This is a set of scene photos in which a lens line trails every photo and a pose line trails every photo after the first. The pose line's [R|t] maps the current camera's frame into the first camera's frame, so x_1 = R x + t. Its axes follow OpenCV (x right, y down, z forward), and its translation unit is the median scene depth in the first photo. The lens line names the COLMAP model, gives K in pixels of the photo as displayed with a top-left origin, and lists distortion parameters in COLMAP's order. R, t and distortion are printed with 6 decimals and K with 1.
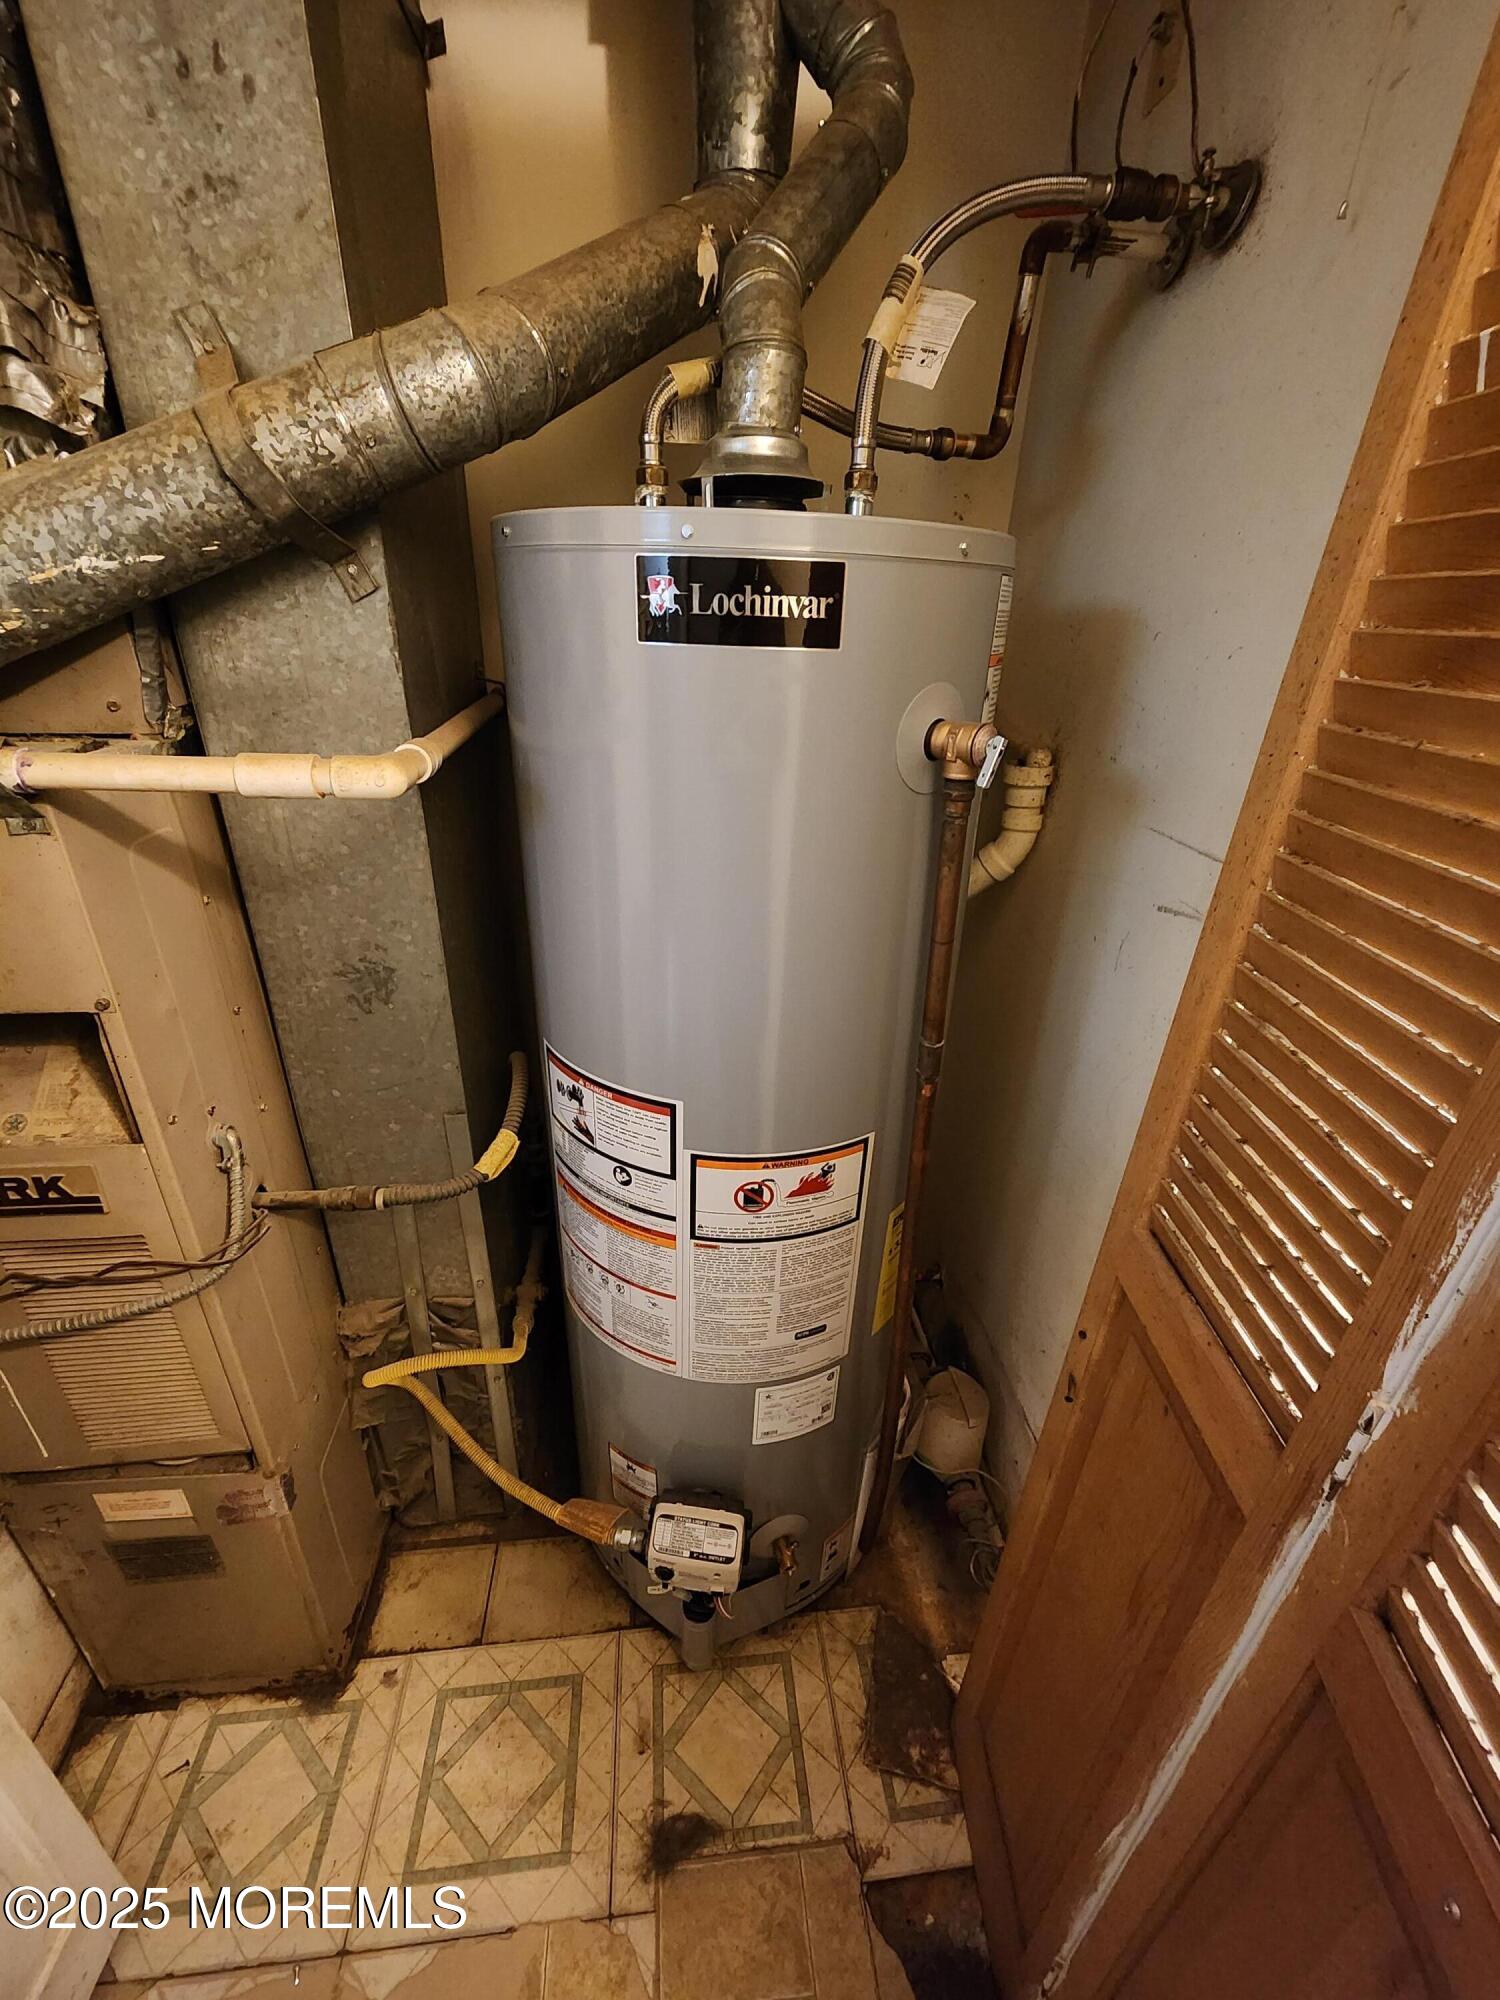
lens RADIAL K [[822.2, 0, 744.3], [0, 822.2, 1002.2], [0, 0, 1]] dist [0.026974, -0.002629]
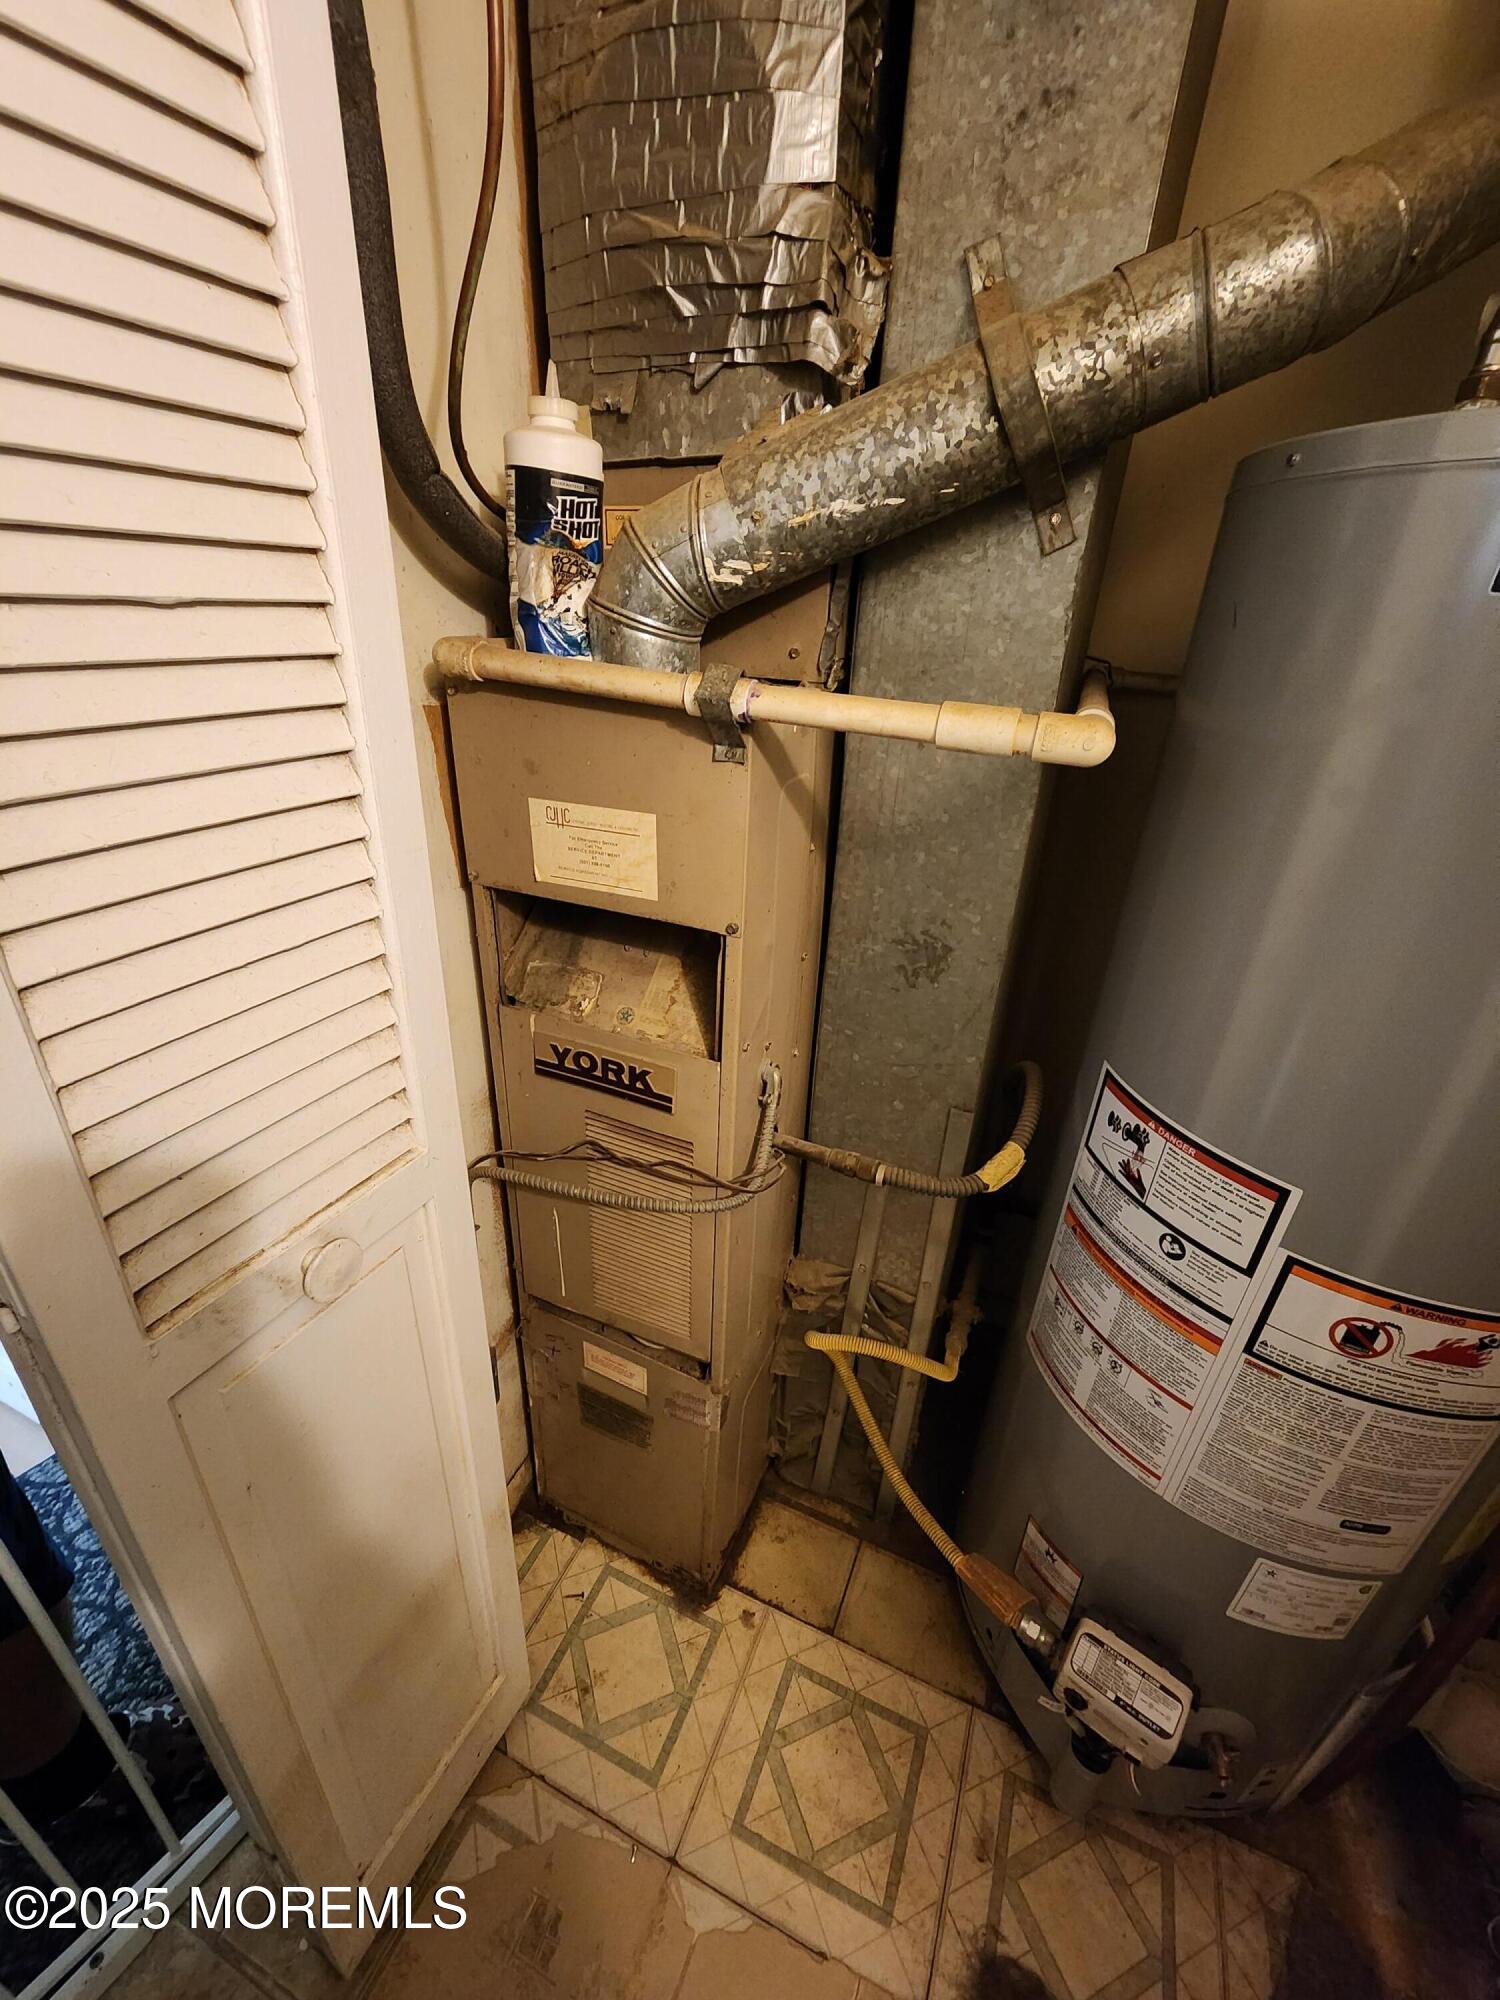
lens RADIAL K [[804.0, 0, 750.0], [0, 804.0, 1000.0], [0, 0, 1]] dist [0.028707, -0.001206]
pose [[0.885849, 0.234964, -0.400080, -0.258010], [-0.235571, 0.970648, 0.048458, 0.029037], [0.399723, 0.051321, 0.915198, 0.061840]]
